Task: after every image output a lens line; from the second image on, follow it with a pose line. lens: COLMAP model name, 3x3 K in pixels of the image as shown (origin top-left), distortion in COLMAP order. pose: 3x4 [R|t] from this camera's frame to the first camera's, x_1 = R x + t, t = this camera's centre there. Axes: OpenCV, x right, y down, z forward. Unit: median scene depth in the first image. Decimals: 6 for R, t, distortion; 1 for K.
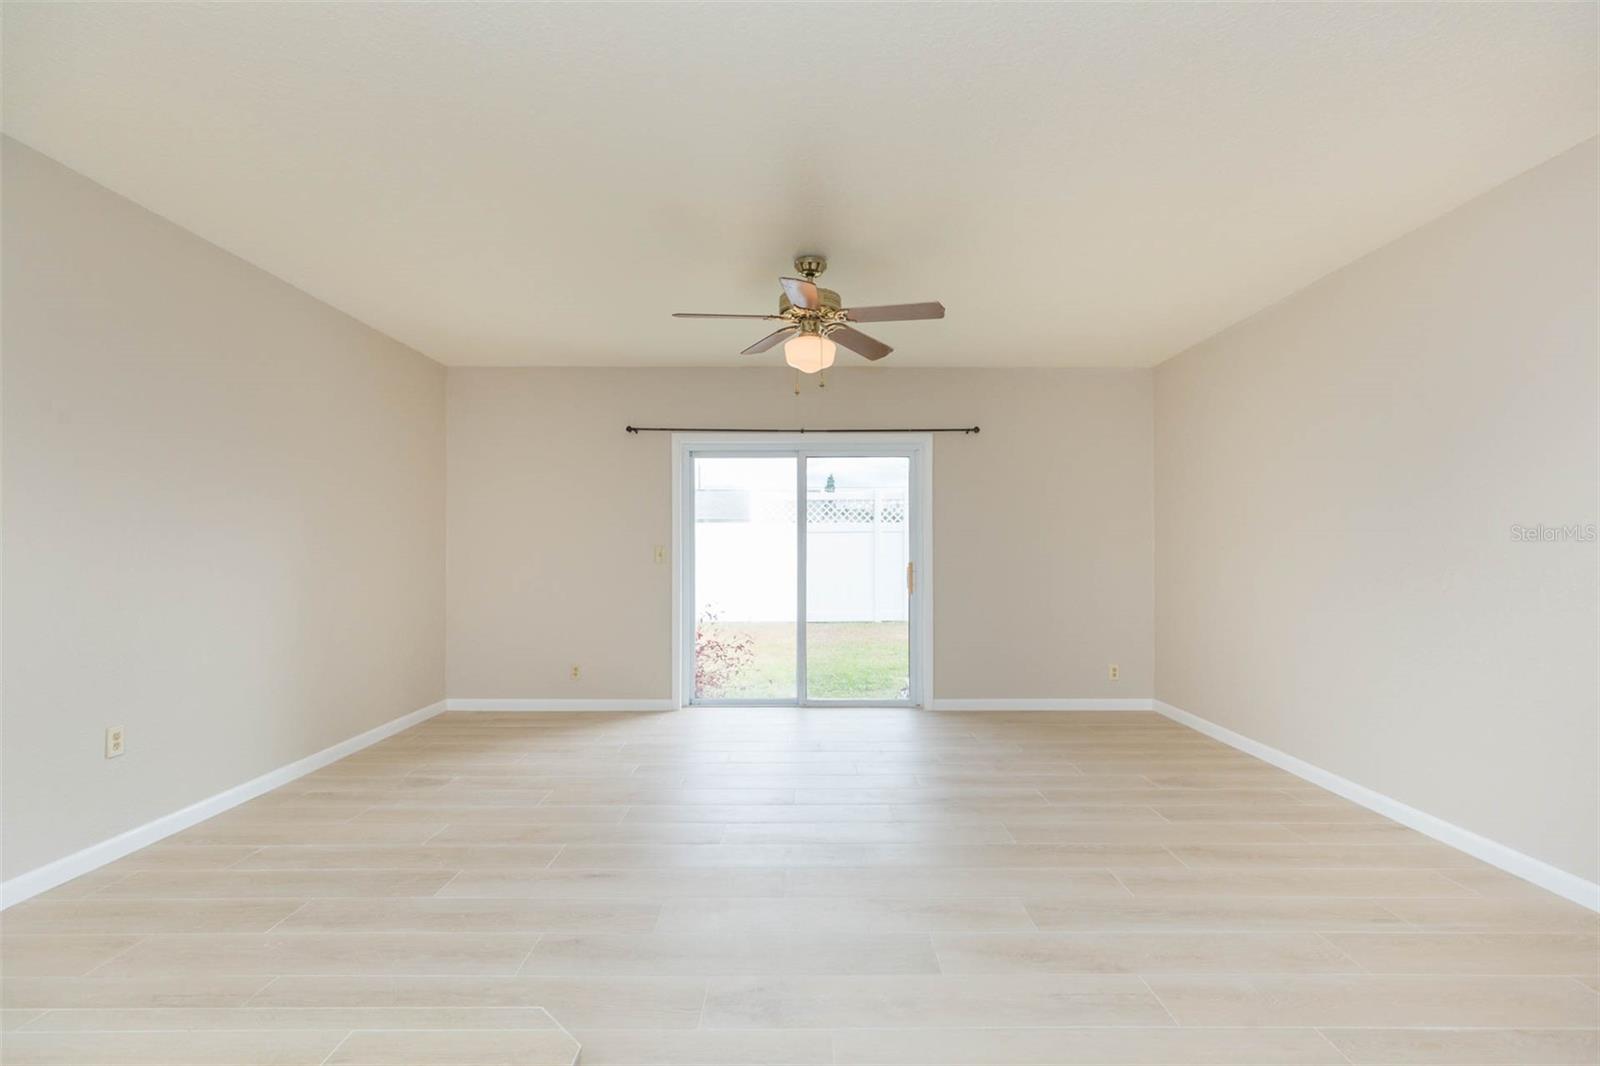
lens RADIAL K [[725.1, 0, 805.9], [0, 725.1, 530.7], [0, 0, 1]] dist [0.001764, 0.000435]
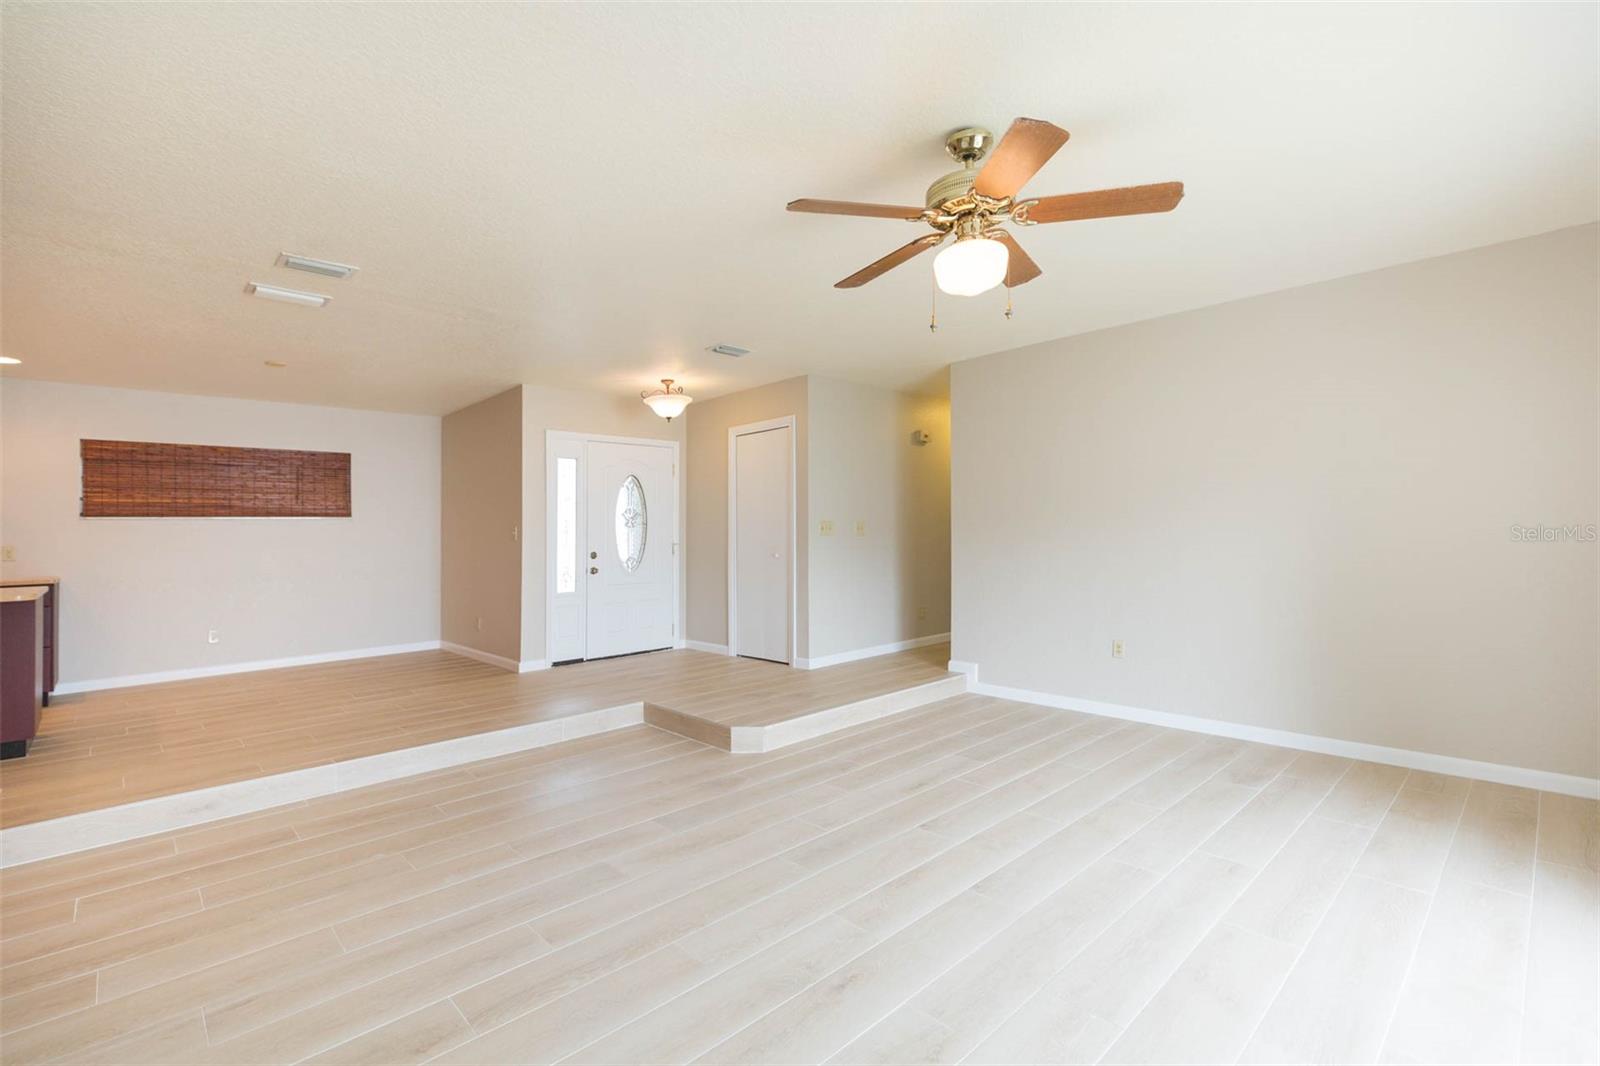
lens RADIAL K [[725.1, 0, 805.9], [0, 725.1, 530.7], [0, 0, 1]] dist [0.001764, 0.000435]
pose [[-0.722171, 0.013081, -0.691591, 0.385726], [0.038634, 0.999023, -0.021446, 0.011920], [0.690635, -0.042207, -0.721971, 0.905025]]
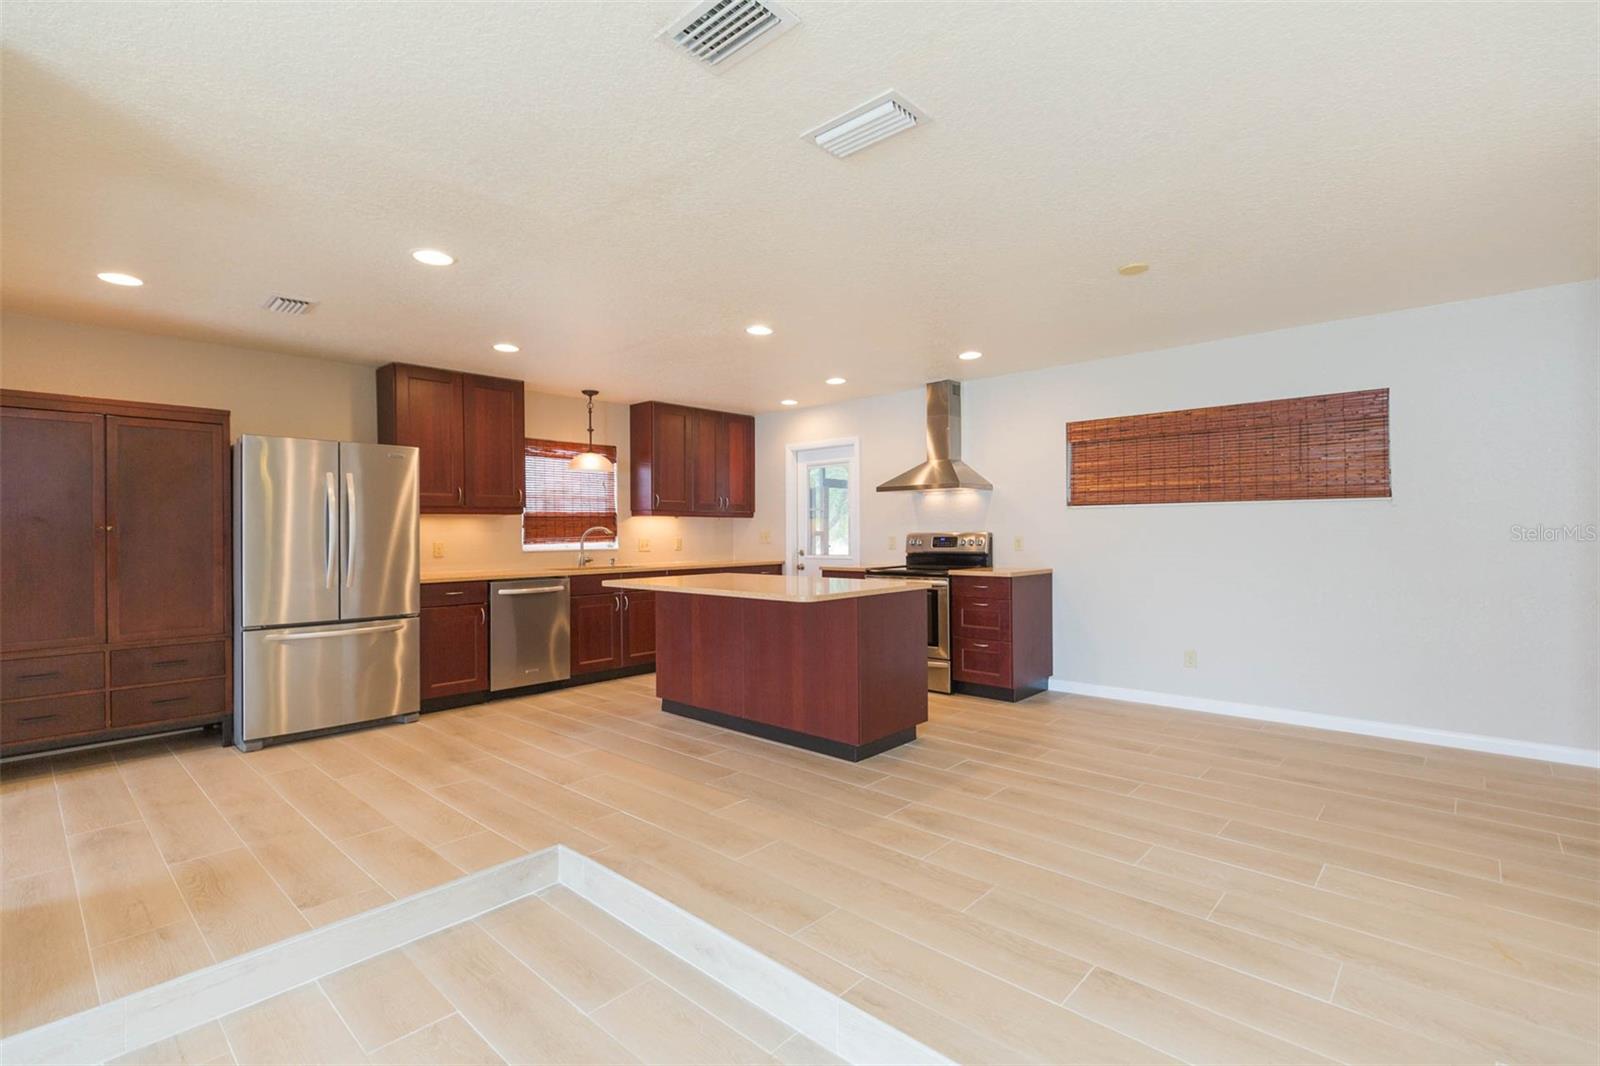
lens RADIAL K [[725.1, 0, 805.9], [0, 725.1, 530.7], [0, 0, 1]] dist [0.001764, 0.000435]
pose [[-0.739868, 0.008228, 0.672702, 0.015913], [-0.008286, 0.999738, -0.021342, -0.014658], [-0.672702, -0.021364, -0.739605, 0.375235]]
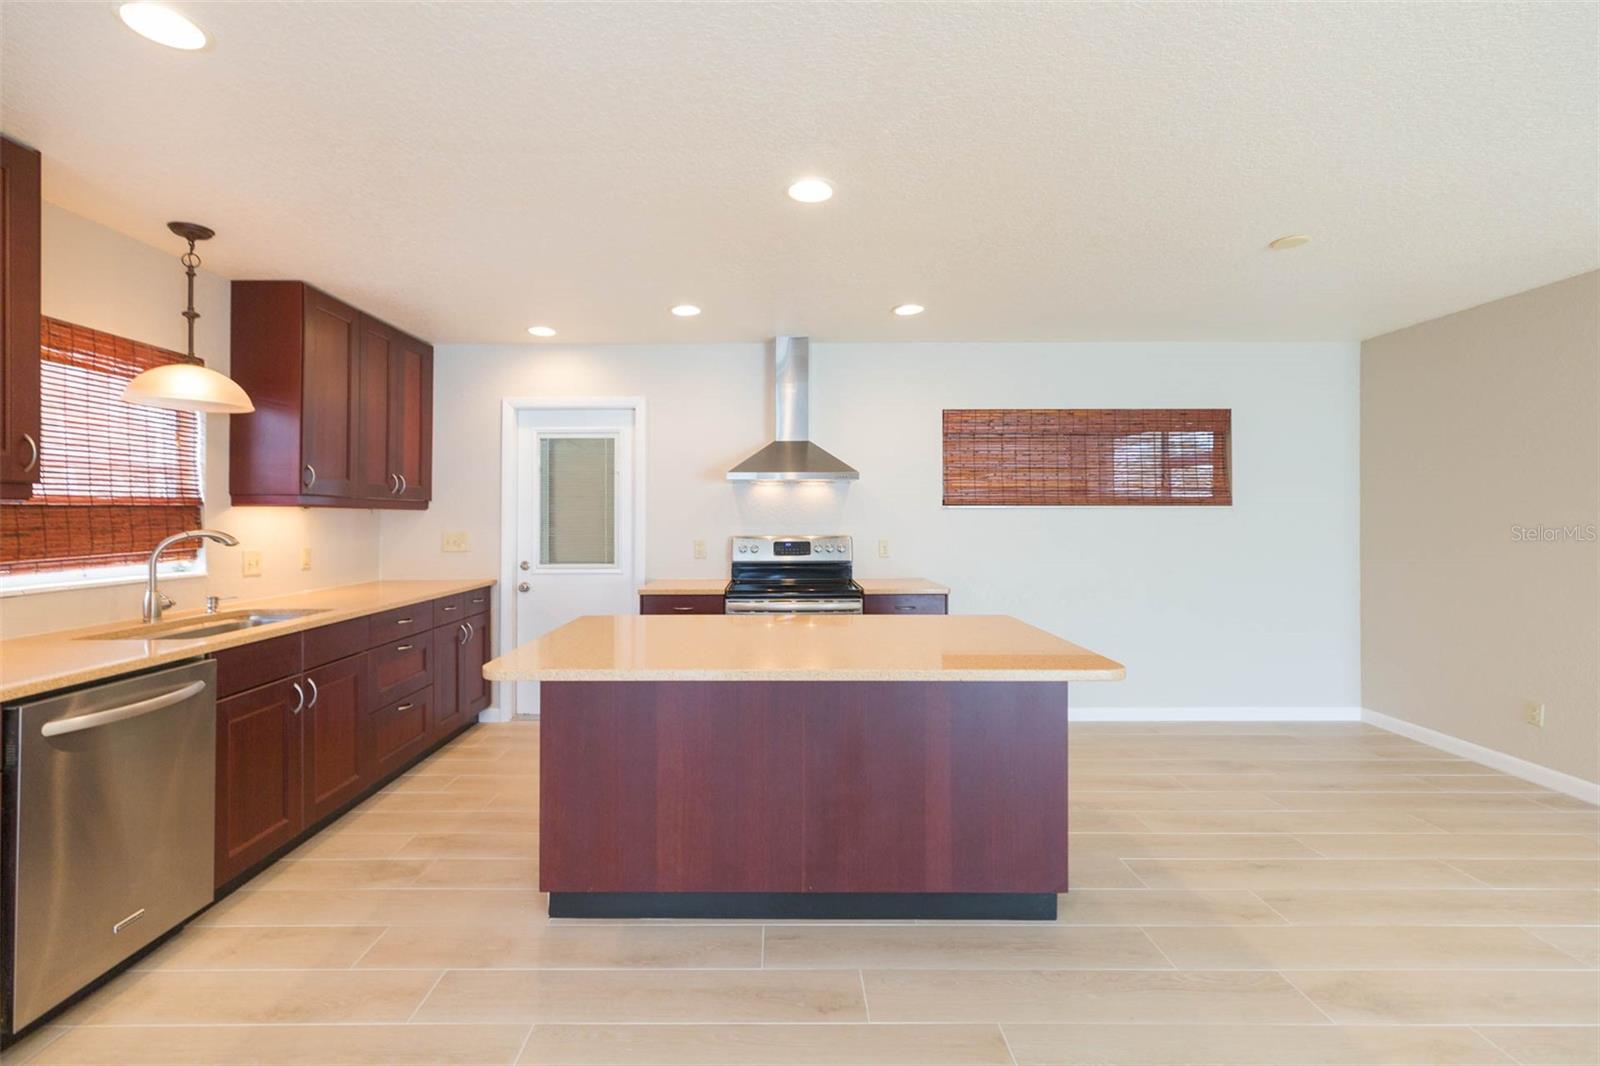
lens RADIAL K [[736.1, 0, 765.9], [0, 736.1, 497.9], [0, 0, 1]] dist [0.001956, 0.000276]
pose [[-0.999979, 0.002757, 0.005860, 0.619862], [0.002470, 0.998823, -0.048441, -0.039245], [-0.005987, -0.048426, -0.998809, 0.278913]]
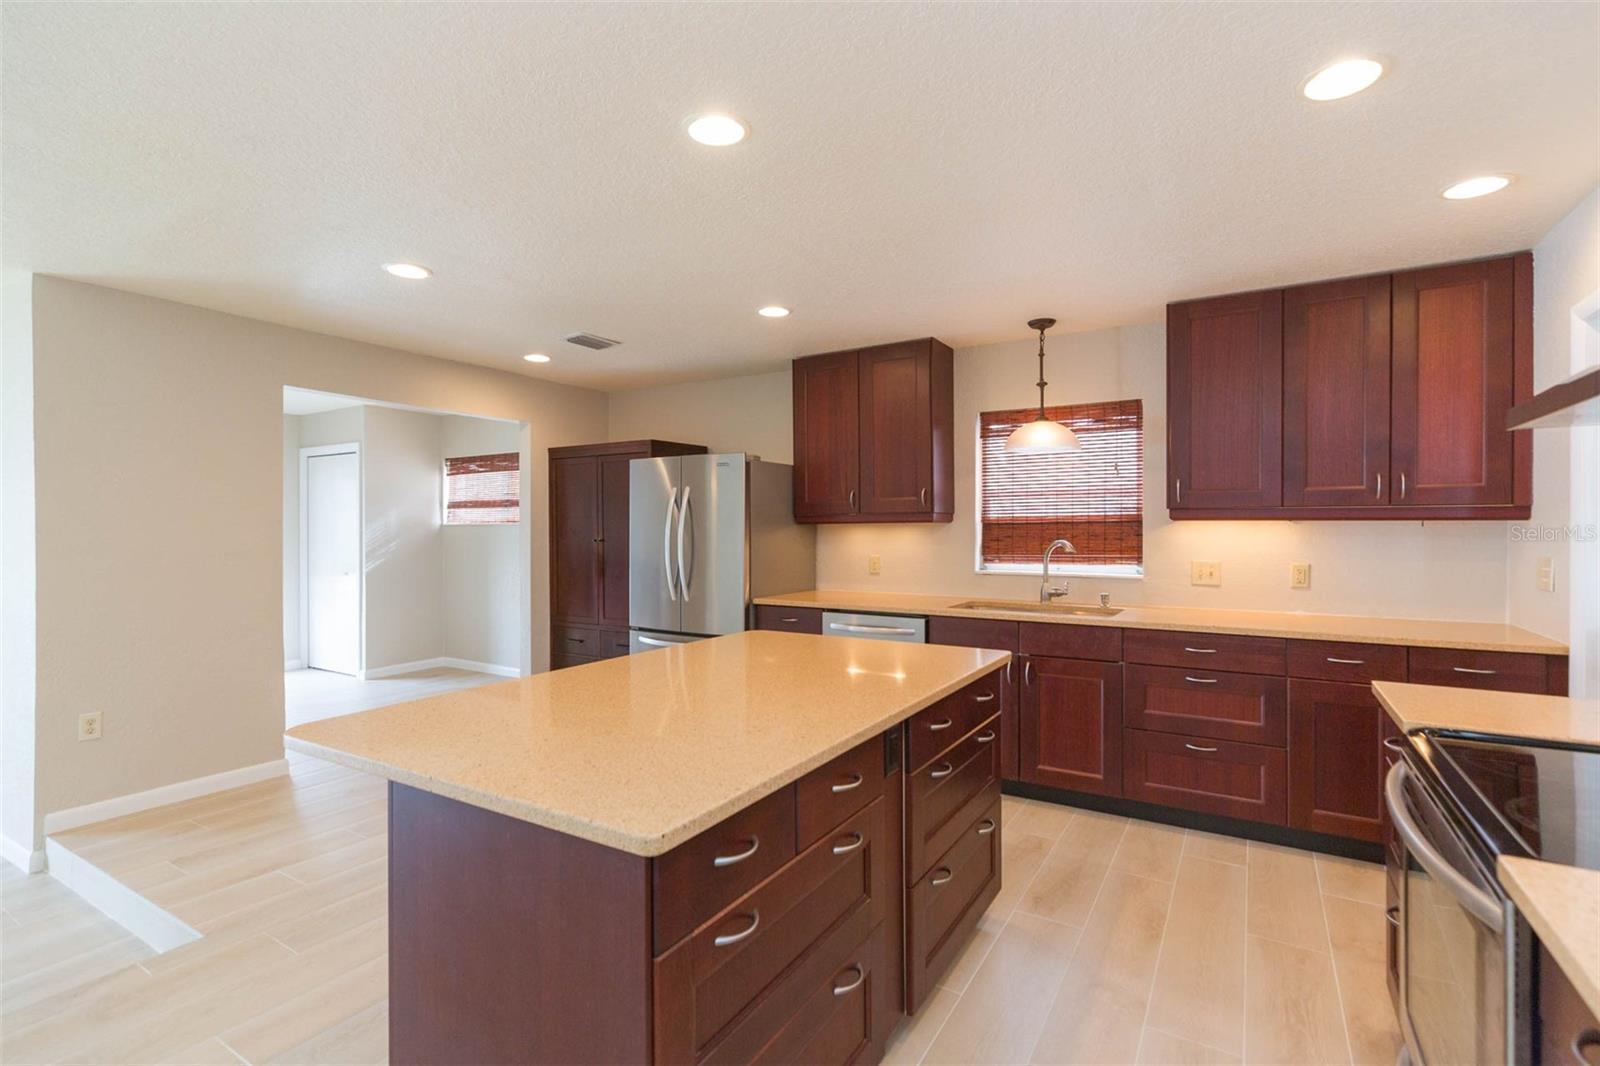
lens RADIAL K [[735.6, 0, 788.5], [0, 735.6, 520.5], [0, 0, 1]] dist [0.003388, 0.000025]
pose [[0.519549, 0.008746, 0.854396, 0.287080], [-0.019064, 0.999817, 0.001358, -0.057715], [-0.854228, -0.016994, 0.519621, -0.399244]]
